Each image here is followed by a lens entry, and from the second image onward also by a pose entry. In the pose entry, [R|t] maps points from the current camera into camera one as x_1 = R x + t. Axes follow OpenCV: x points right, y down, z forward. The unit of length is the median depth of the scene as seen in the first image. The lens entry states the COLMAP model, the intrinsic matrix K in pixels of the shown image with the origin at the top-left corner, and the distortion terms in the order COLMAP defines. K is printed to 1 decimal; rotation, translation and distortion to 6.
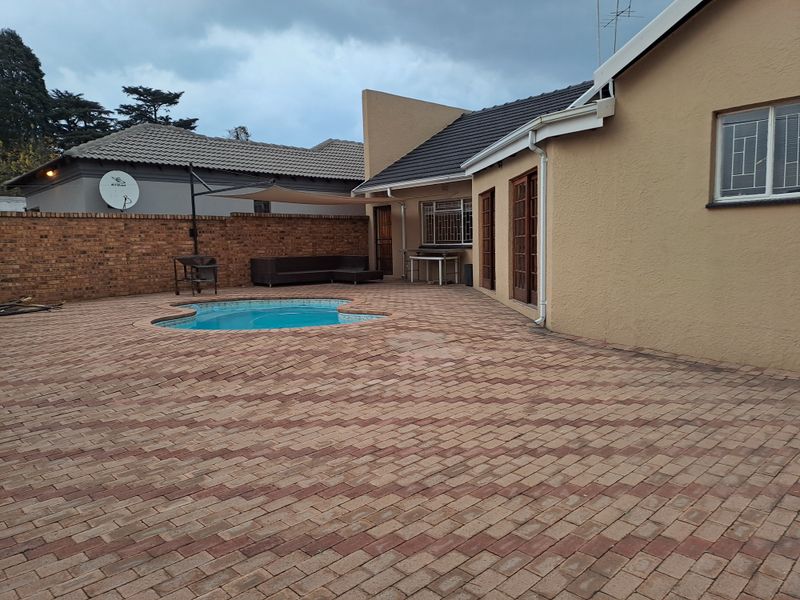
lens RADIAL K [[550.7, 0, 400.0], [0, 550.7, 300.0], [0, 0, 1]] dist [0.041886, 0.000588]
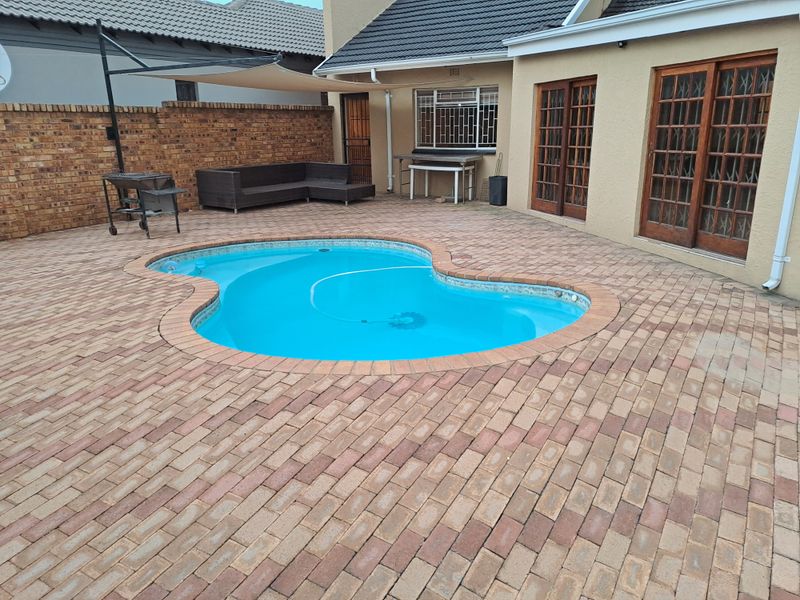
lens RADIAL K [[570.2, 0, 400.0], [0, 570.2, 300.0], [0, 0, 1]] dist [0.009447, 0.000198]
pose [[0.972534, -0.059973, 0.224904, -0.190764], [0.016720, 0.981740, 0.189492, -0.046519], [-0.232161, -0.180527, 0.955778, 0.218464]]
